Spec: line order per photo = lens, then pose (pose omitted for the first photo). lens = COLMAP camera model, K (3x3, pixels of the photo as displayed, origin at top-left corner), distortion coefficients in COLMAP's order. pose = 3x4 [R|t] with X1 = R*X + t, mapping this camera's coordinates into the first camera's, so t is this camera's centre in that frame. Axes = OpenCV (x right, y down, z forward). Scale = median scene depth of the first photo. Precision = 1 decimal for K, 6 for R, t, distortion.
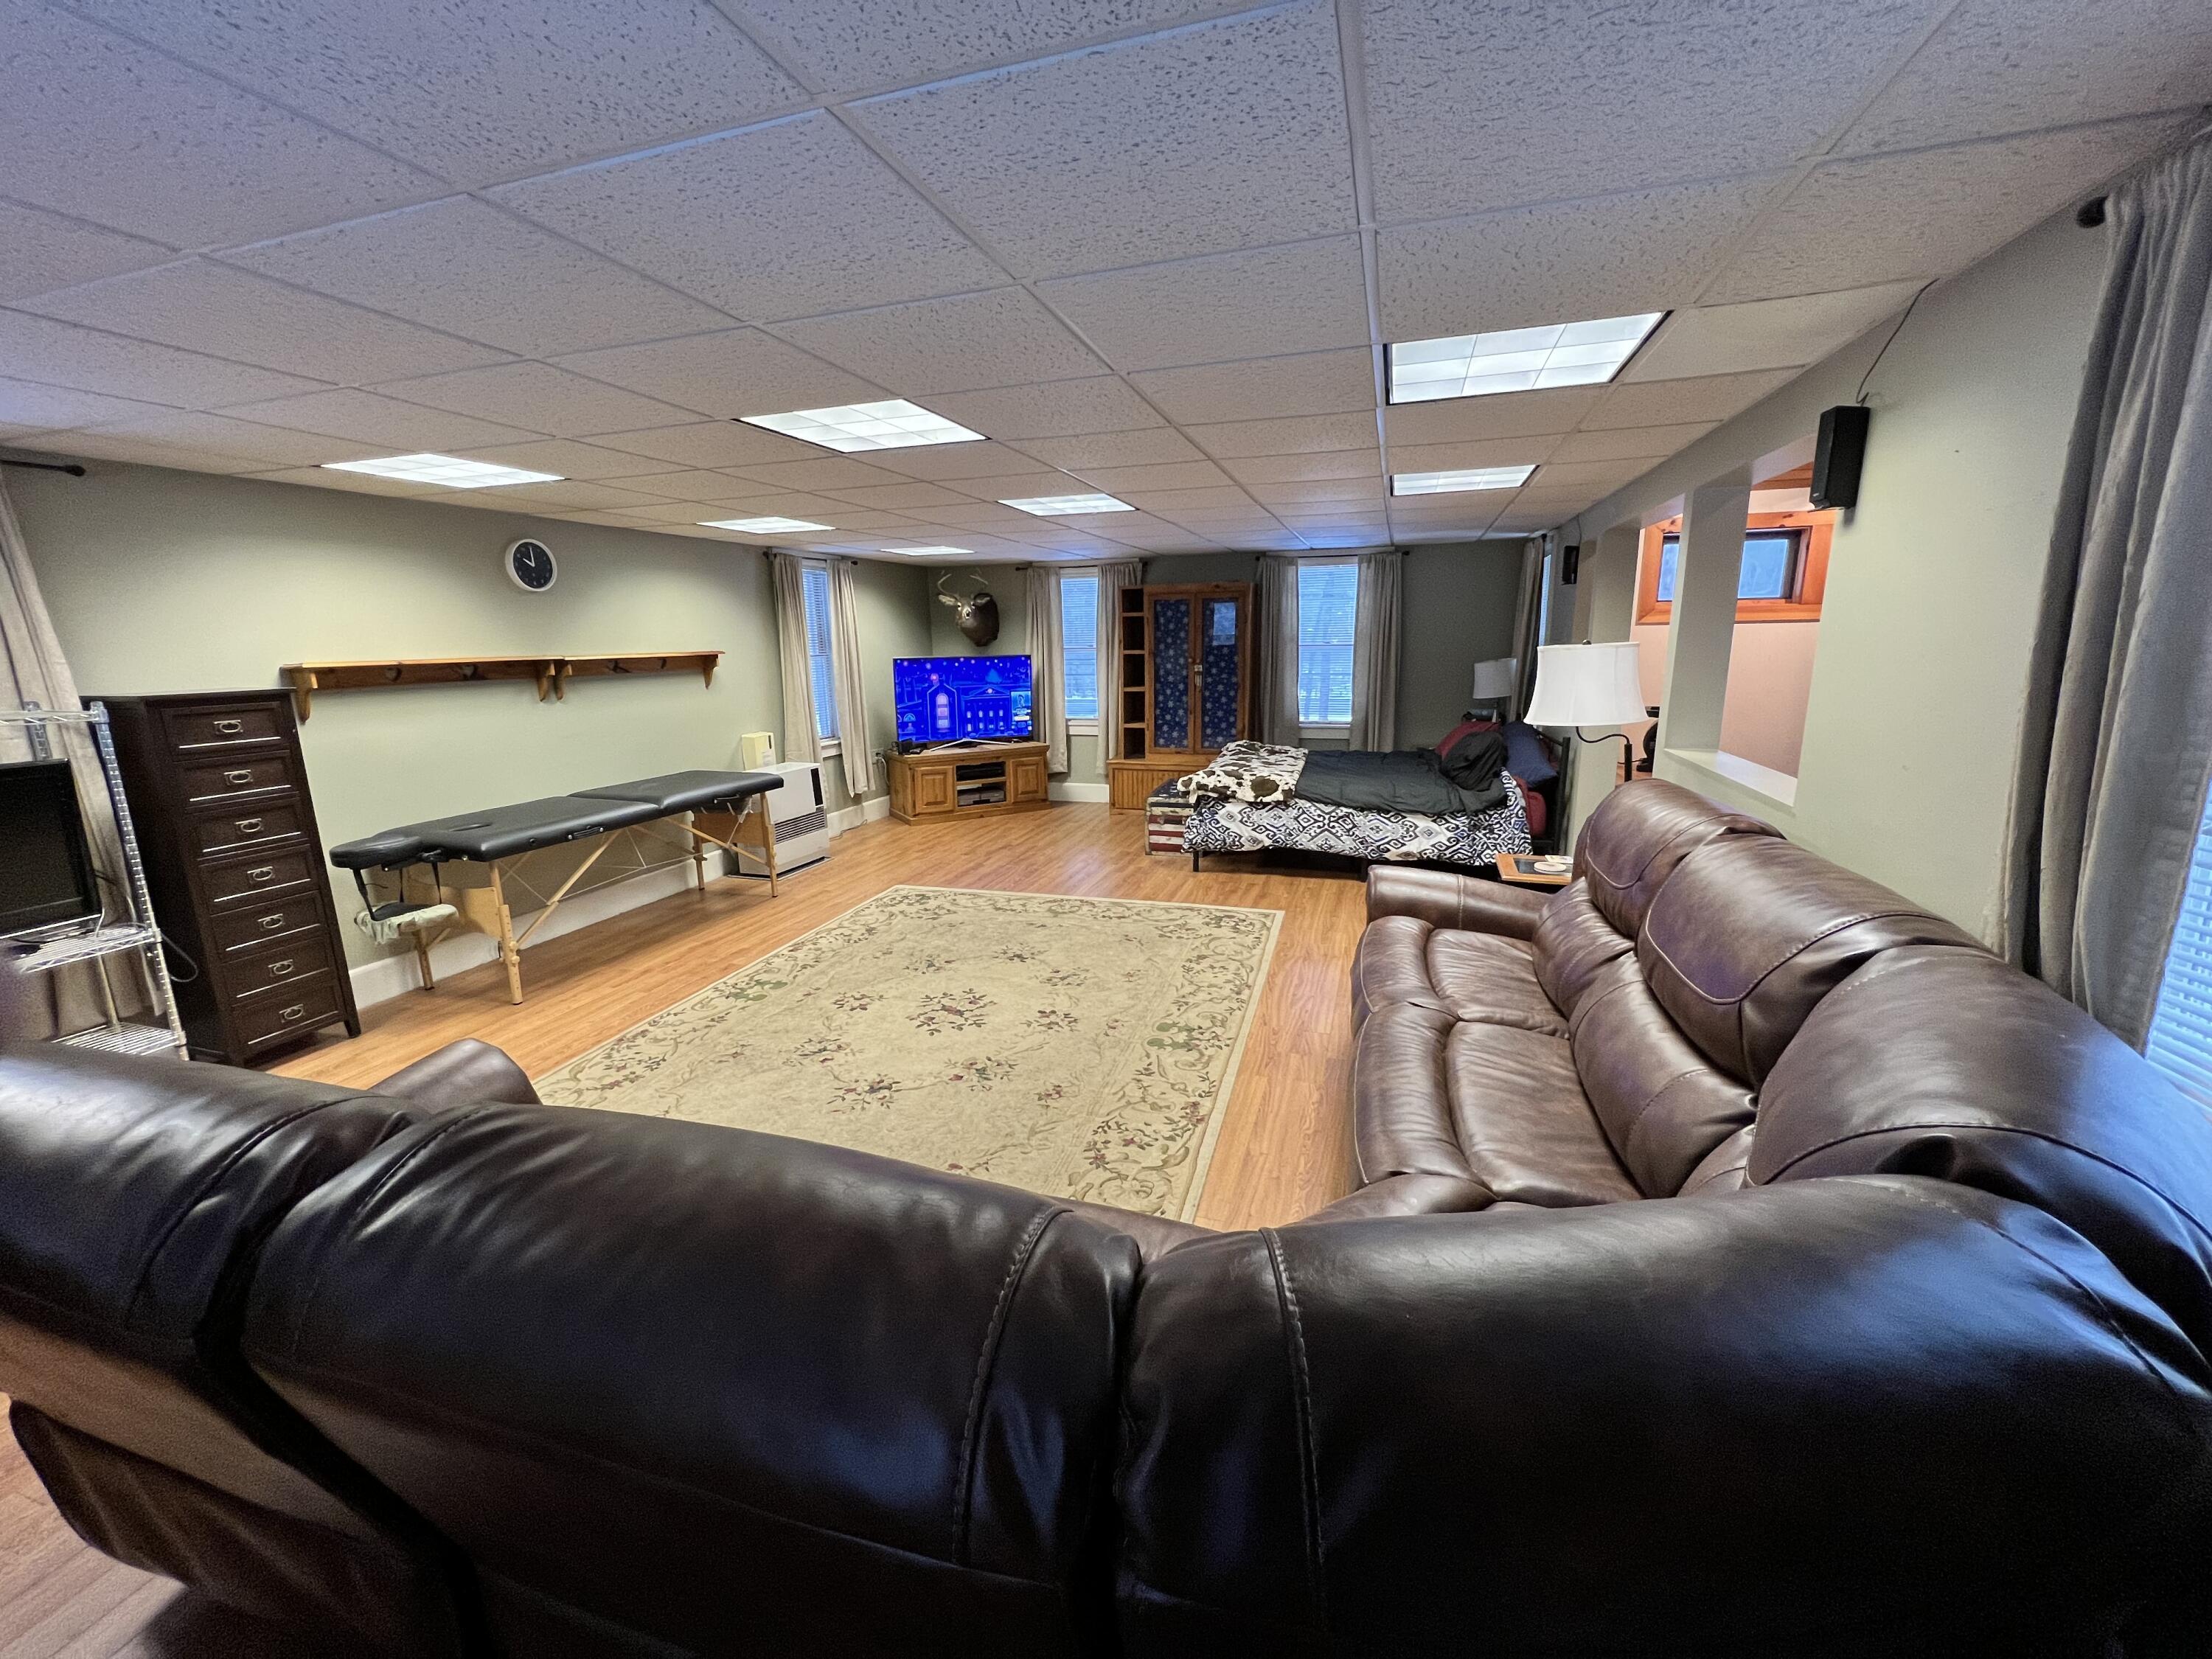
lens RADIAL K [[886.9, 0, 1101.8], [0, 886.9, 837.2], [0, 0, 1]] dist [0.002730, 0.000142]
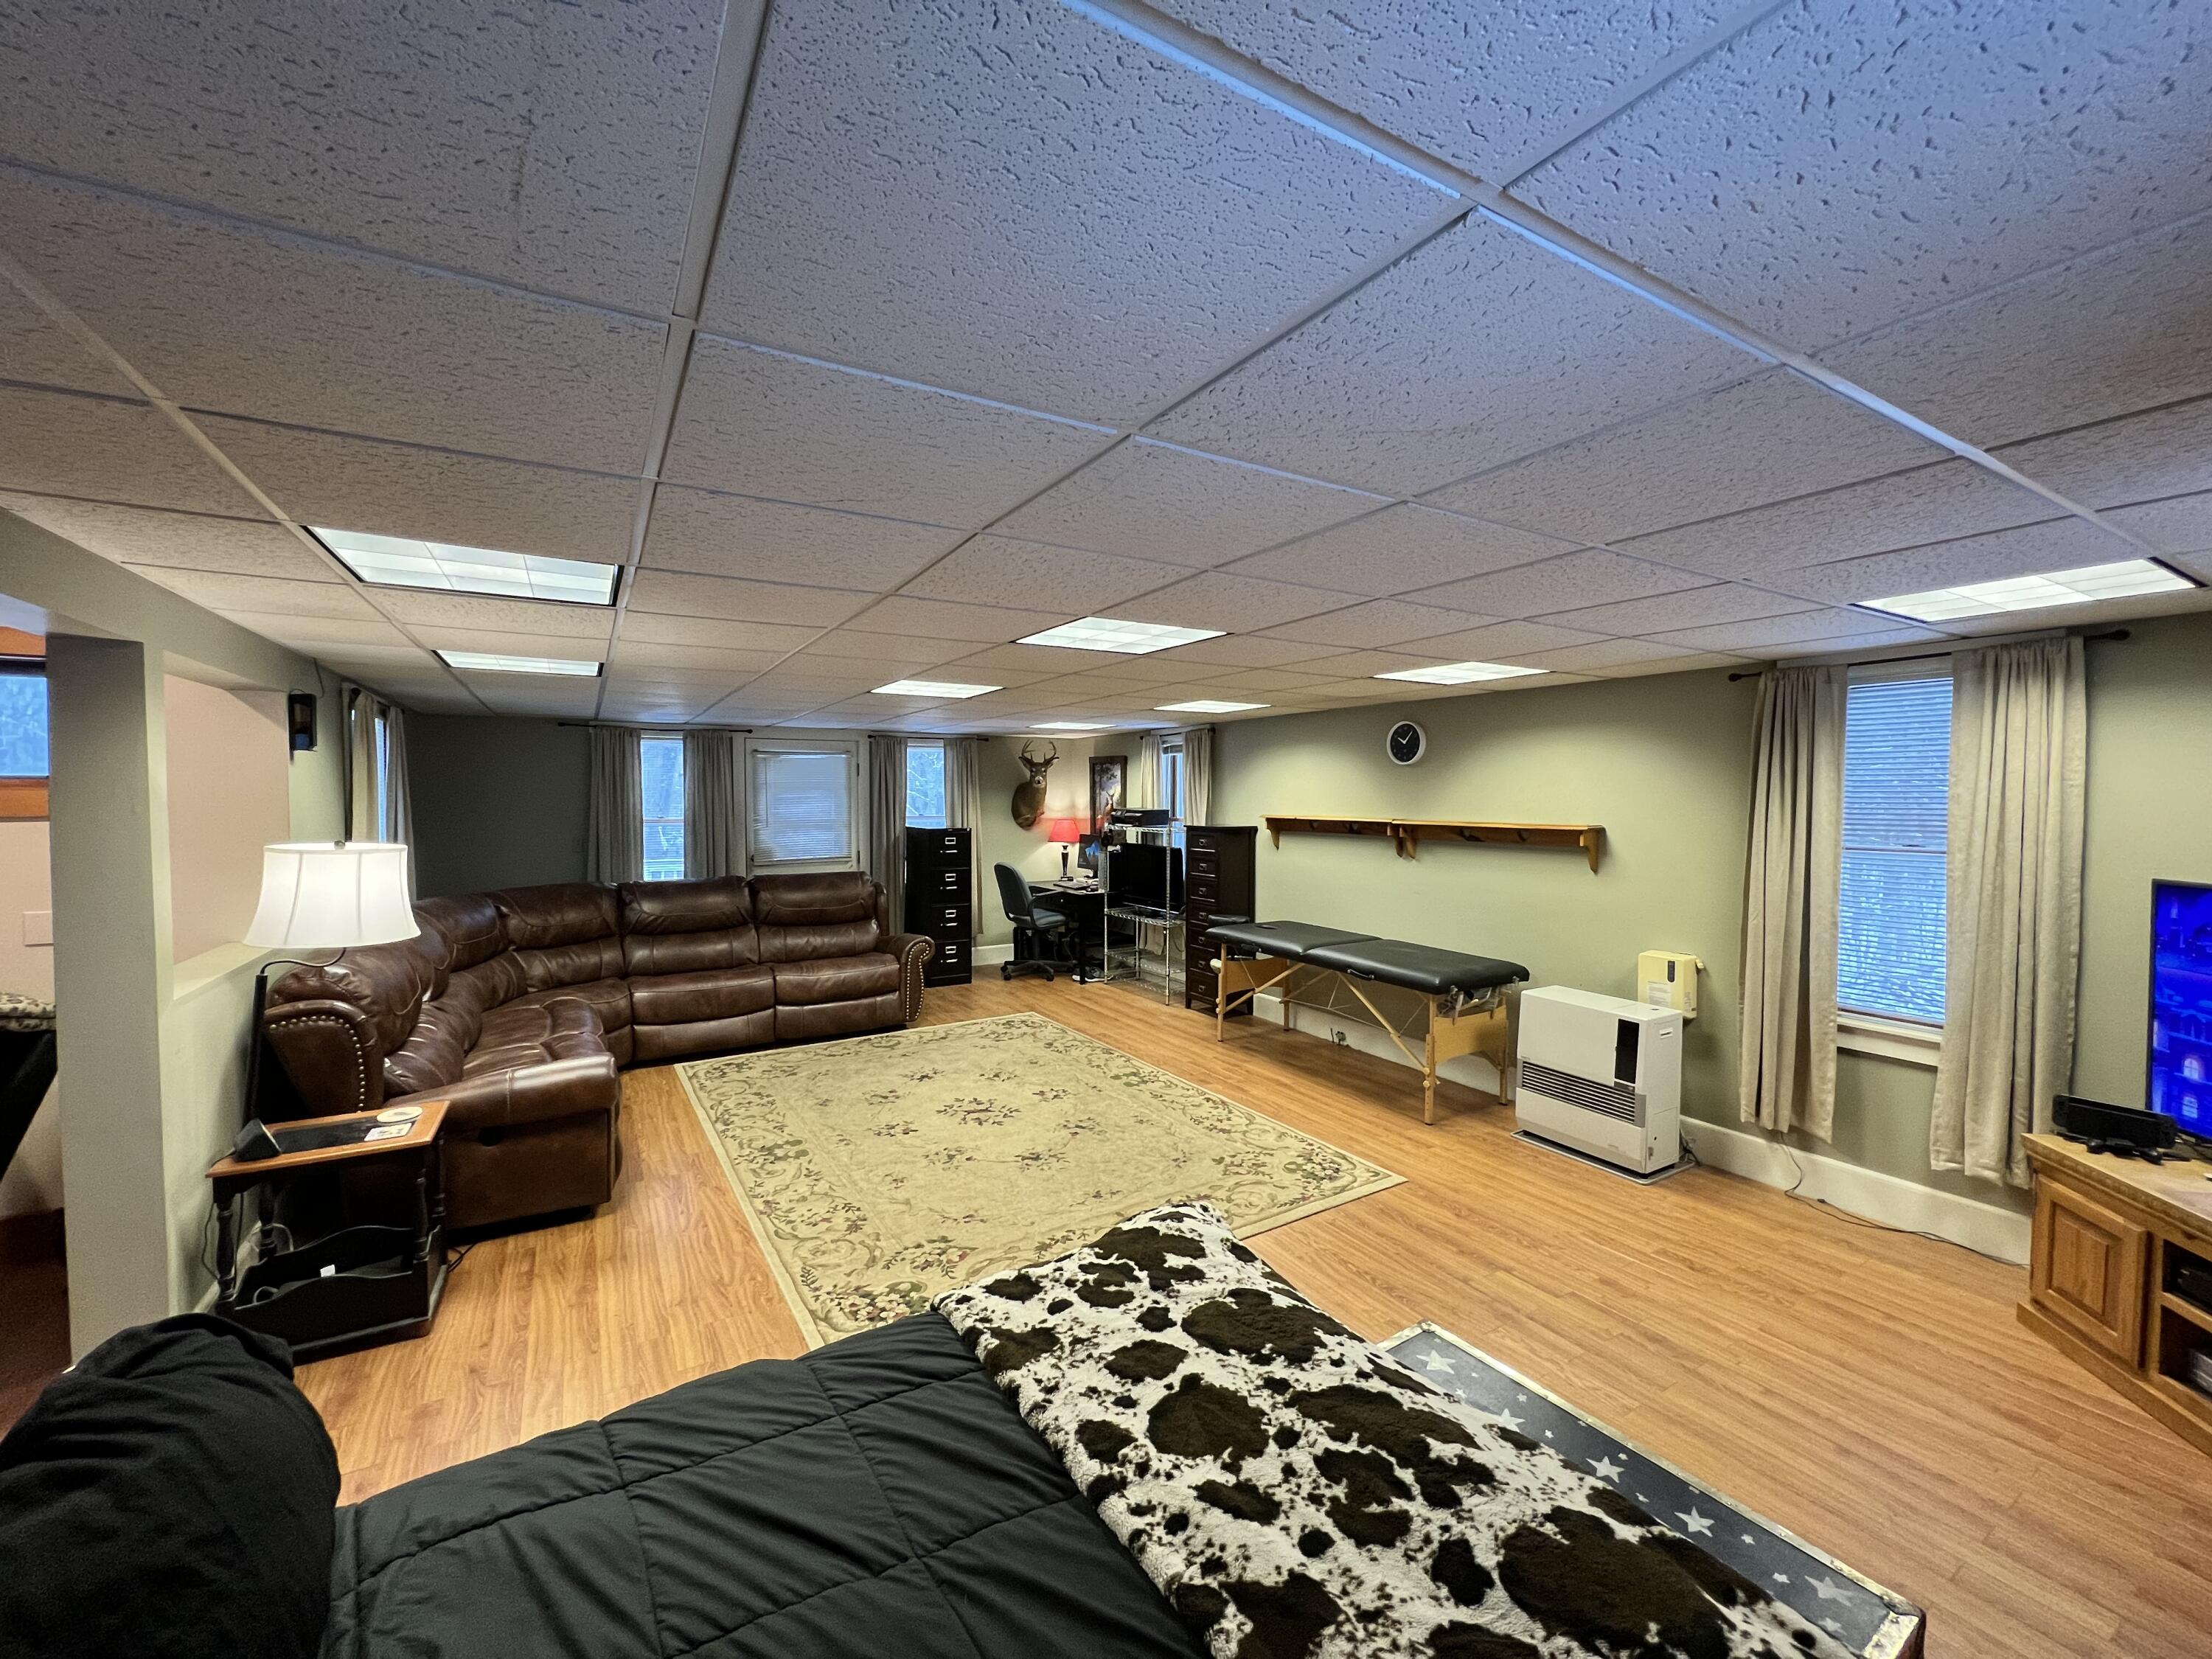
lens RADIAL K [[886.9, 0, 1103.2], [0, 886.9, 818.4], [0, 0, 1]] dist [0.002730, 0.000142]
pose [[-0.661963, 0.037469, -0.748599, 0.536139], [-0.155329, 0.970211, 0.185914, -0.390535], [0.733265, 0.239348, -0.636424, 1.568447]]
